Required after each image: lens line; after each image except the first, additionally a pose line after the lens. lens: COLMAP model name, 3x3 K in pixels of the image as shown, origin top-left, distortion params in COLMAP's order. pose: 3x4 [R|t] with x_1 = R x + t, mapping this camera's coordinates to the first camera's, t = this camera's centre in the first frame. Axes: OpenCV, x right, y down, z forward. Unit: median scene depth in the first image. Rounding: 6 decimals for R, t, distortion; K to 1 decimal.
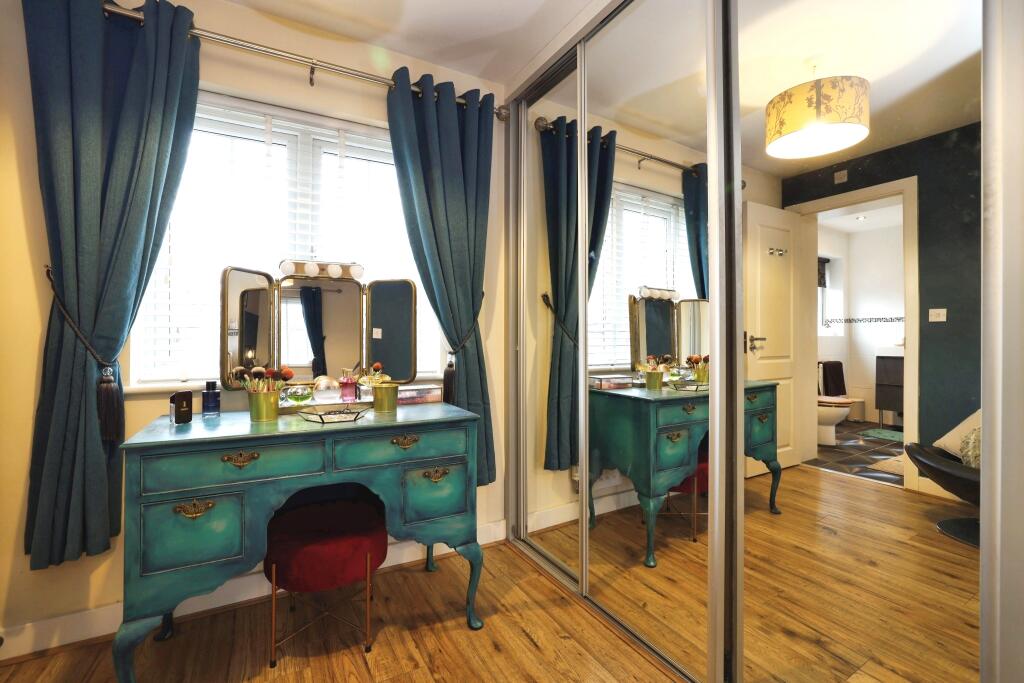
lens RADIAL K [[446.5, 0, 513.2], [0, 446.5, 317.2], [0, 0, 1]] dist [-0.031343, 0.008892]
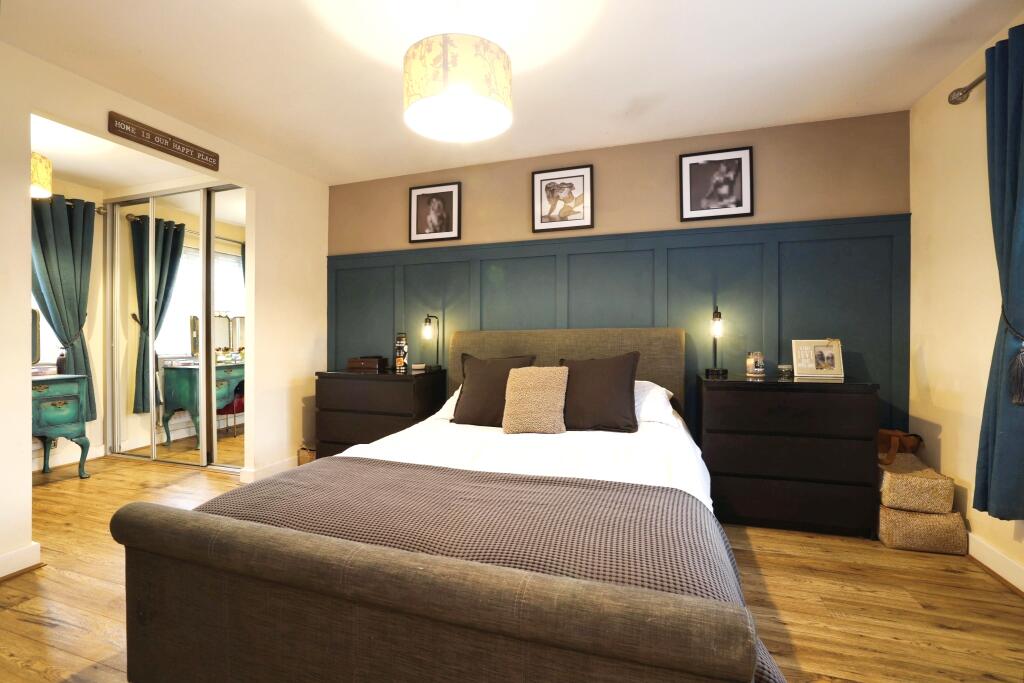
lens RADIAL K [[446.5, 0, 507.7], [0, 446.5, 331.4], [0, 0, 1]] dist [-0.031343, 0.008892]
pose [[0.749537, -0.001242, 0.661961, 0.037389], [-0.020388, 0.999481, 0.024961, -0.063634], [-0.661648, -0.032205, 0.749123, -1.423991]]
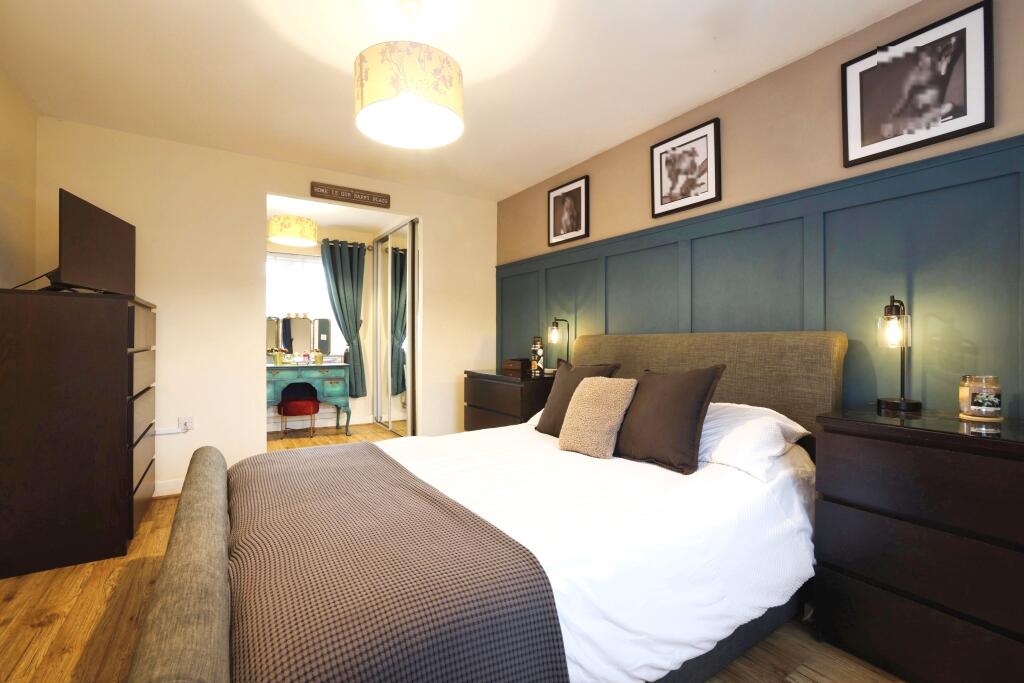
lens RADIAL K [[446.5, 0, 505.8], [0, 446.5, 333.4], [0, 0, 1]] dist [-0.031343, 0.008892]
pose [[0.998615, 0.007750, 0.052036, 0.631874], [-0.009204, 0.999573, 0.027748, -0.066160], [-0.051798, -0.028189, 0.998260, -1.585296]]
